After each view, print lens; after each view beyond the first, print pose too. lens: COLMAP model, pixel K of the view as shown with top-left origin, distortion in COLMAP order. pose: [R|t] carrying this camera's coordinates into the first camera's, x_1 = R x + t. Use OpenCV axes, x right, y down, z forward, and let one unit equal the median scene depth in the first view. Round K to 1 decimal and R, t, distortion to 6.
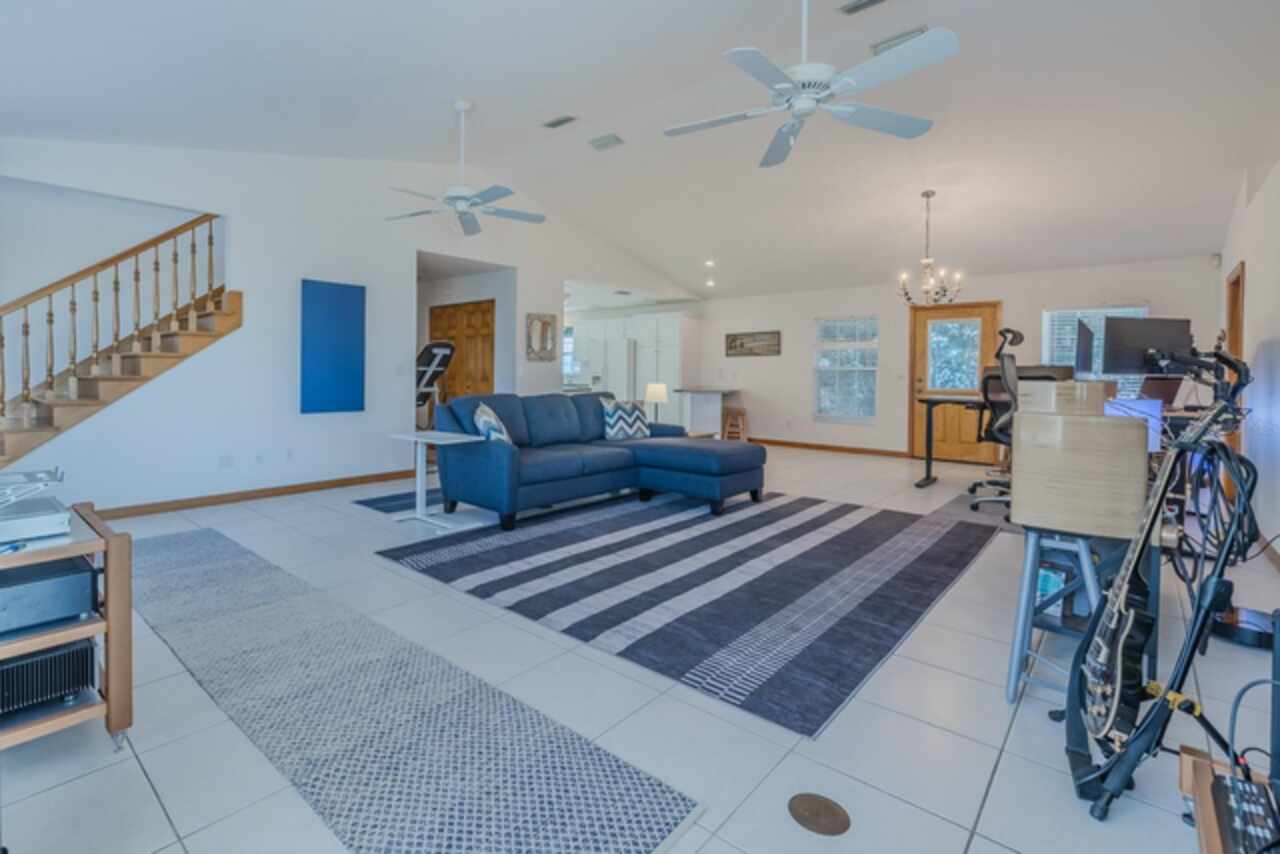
lens RADIAL K [[604.8, 0, 582.6], [0, 604.8, 374.8], [0, 0, 1]] dist [0.000212, 0.000089]
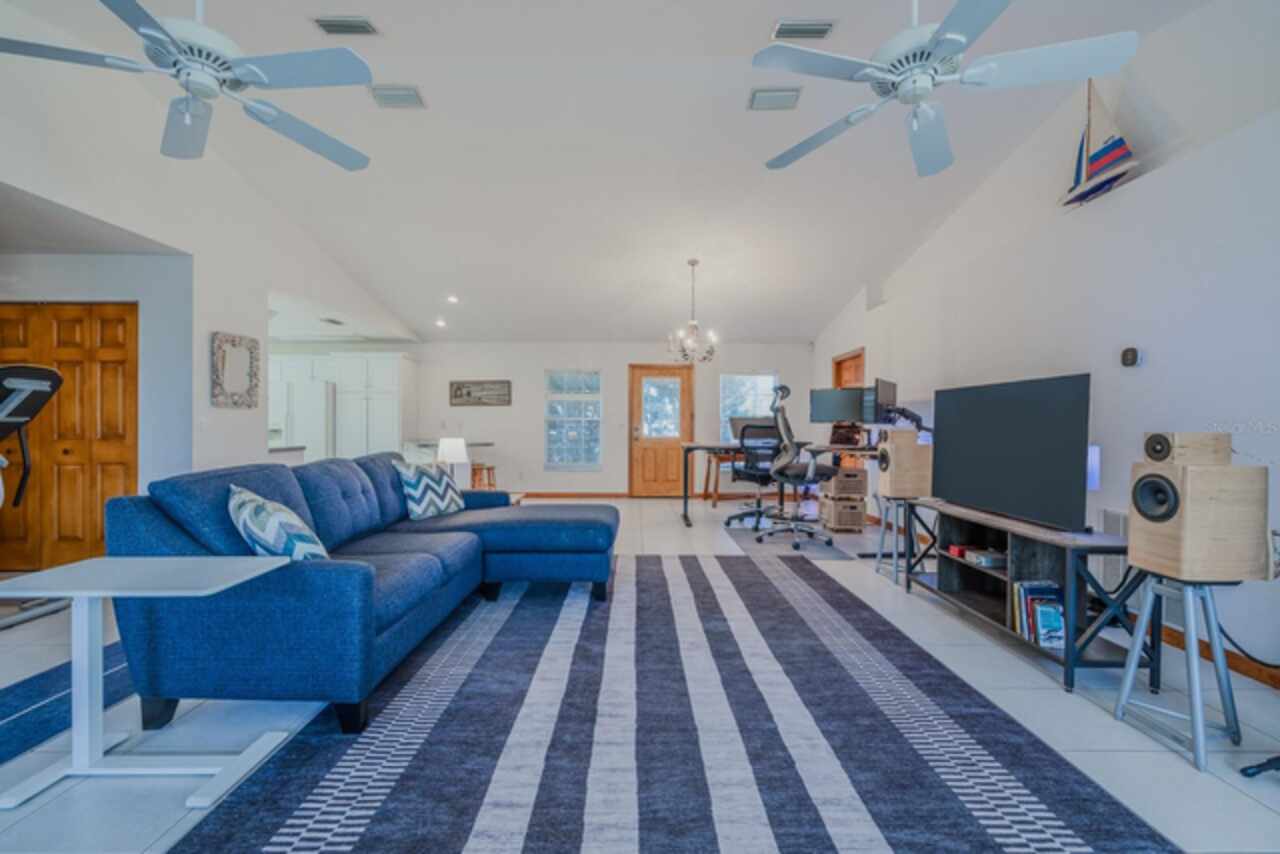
lens RADIAL K [[536.6, 0, 640.0], [0, 536.6, 427.0], [0, 0, 1]] dist [0.000863, -0.000060]
pose [[0.731863, -0.009812, 0.681381, -0.177719], [0.006494, 0.999951, 0.007425, -0.003818], [-0.681421, -0.001009, 0.731891, 0.343270]]
